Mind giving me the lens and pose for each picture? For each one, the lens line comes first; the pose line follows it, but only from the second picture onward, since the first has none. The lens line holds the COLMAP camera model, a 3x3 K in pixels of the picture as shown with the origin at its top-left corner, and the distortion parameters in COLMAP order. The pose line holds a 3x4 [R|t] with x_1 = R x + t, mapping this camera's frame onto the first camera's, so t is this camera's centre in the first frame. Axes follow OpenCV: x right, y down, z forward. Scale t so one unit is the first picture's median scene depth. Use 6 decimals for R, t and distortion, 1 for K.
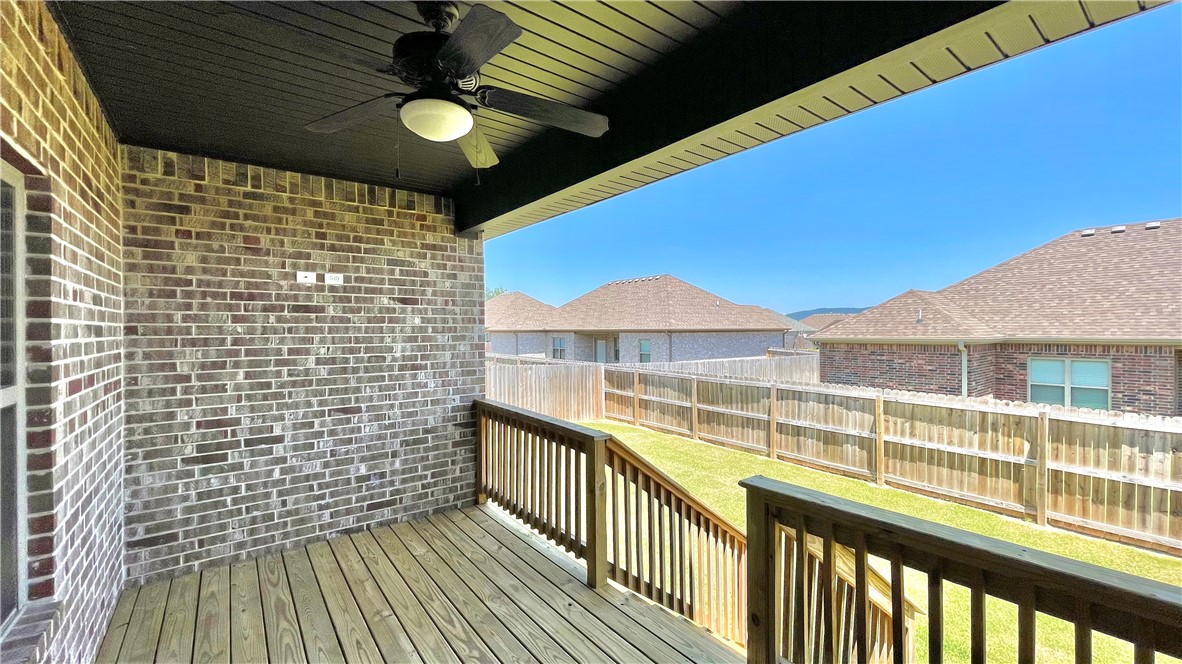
lens RADIAL K [[474.5, 0, 584.4], [0, 474.5, 332.5], [0, 0, 1]] dist [-0.000893, 0.000155]
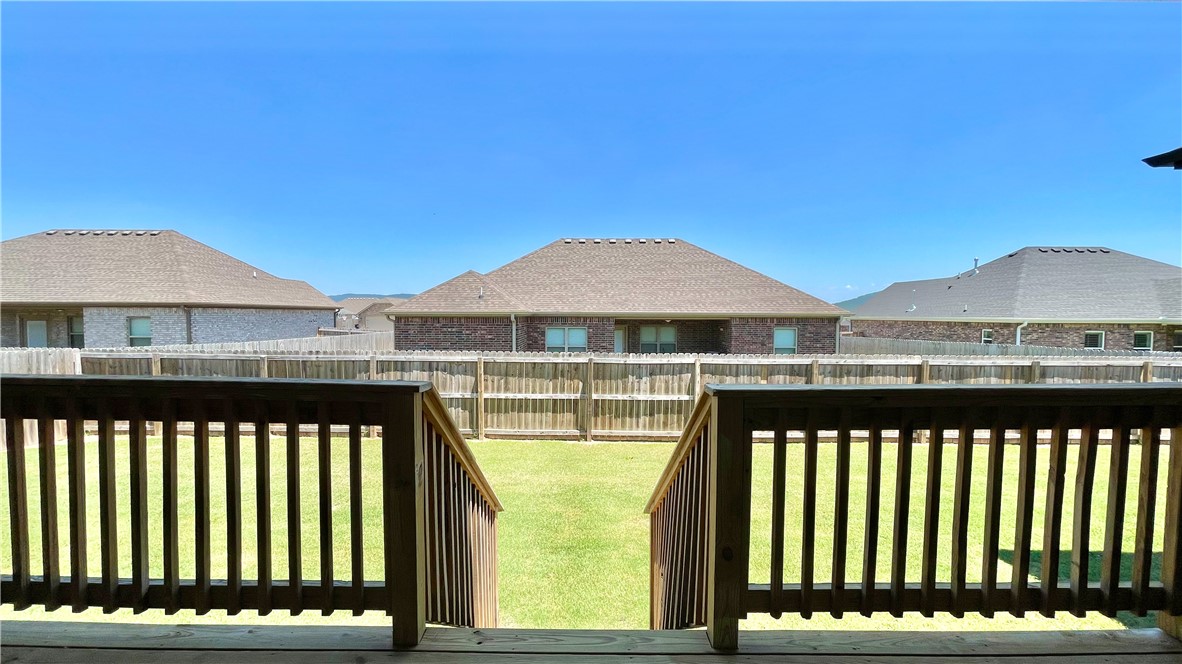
lens RADIAL K [[474.5, 0, 584.4], [0, 474.5, 332.5], [0, 0, 1]] dist [-0.000893, 0.000155]
pose [[0.604491, -0.020949, 0.796336, -0.099276], [-0.003886, 0.999565, 0.029245, 0.043196], [-0.796602, -0.020773, 0.604147, 0.156505]]
